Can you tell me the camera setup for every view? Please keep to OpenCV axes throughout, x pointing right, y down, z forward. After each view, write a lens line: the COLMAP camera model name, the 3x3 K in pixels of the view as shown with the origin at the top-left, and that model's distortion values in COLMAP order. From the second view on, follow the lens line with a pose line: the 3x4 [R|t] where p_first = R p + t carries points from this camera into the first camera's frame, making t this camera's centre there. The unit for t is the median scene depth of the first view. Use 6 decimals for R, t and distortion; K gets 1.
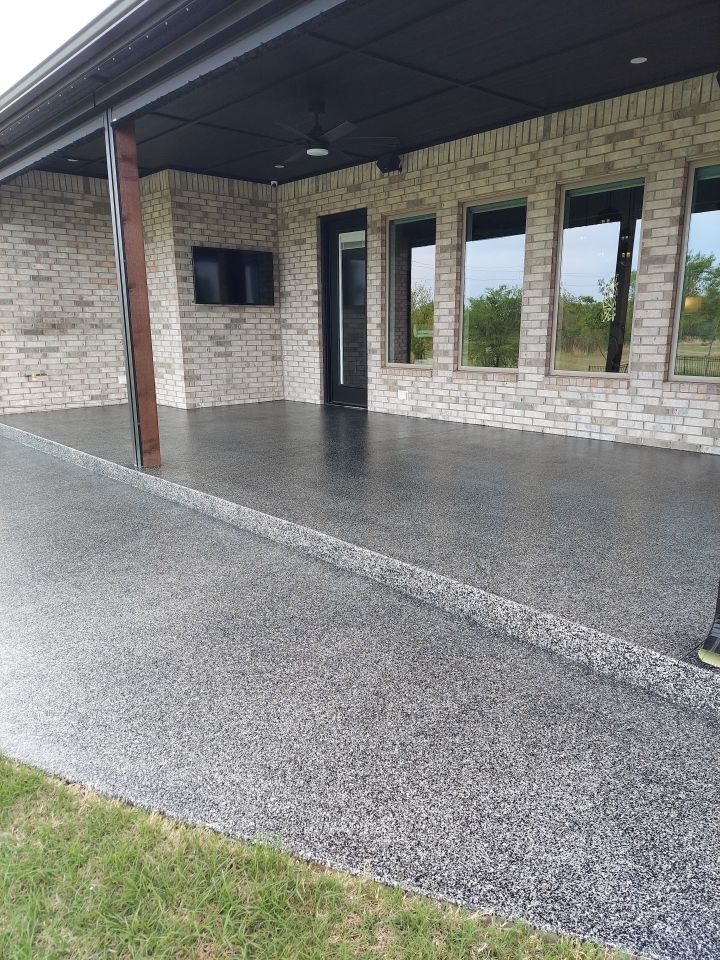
lens RADIAL K [[688.4, 0, 360.0], [0, 688.4, 480.0], [0, 0, 1]] dist [0.023883, -0.005134]
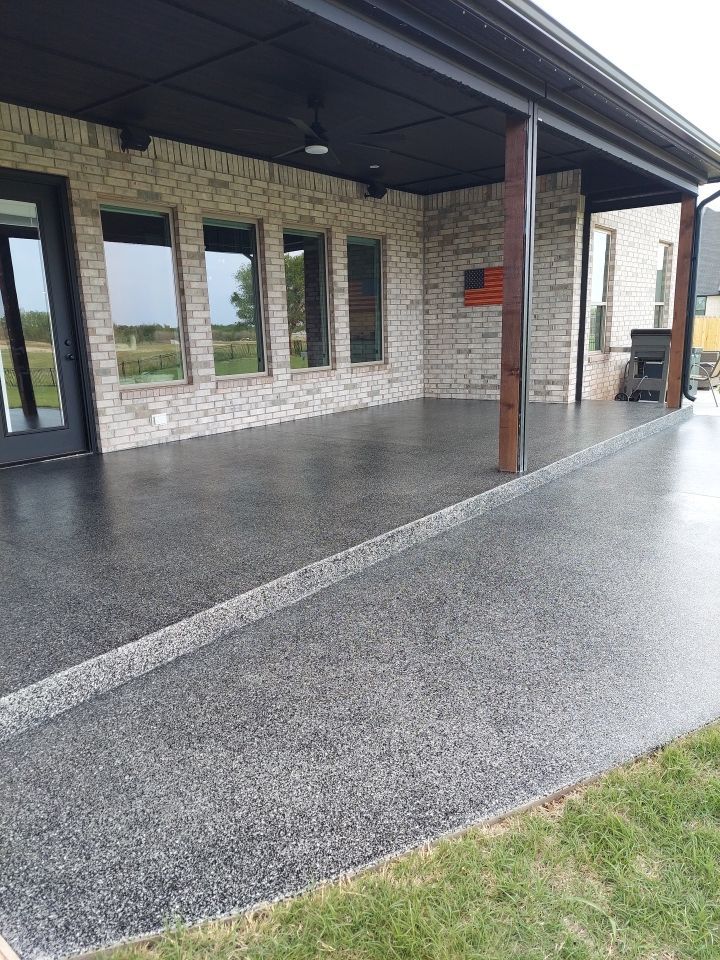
lens RADIAL K [[688.4, 0, 360.0], [0, 688.4, 480.0], [0, 0, 1]] dist [0.023883, -0.005134]
pose [[-0.160437, -0.198196, 0.966943, -0.907413], [0.249399, 0.939706, 0.233994, -0.213065], [-0.955018, 0.278696, -0.101333, 0.978614]]
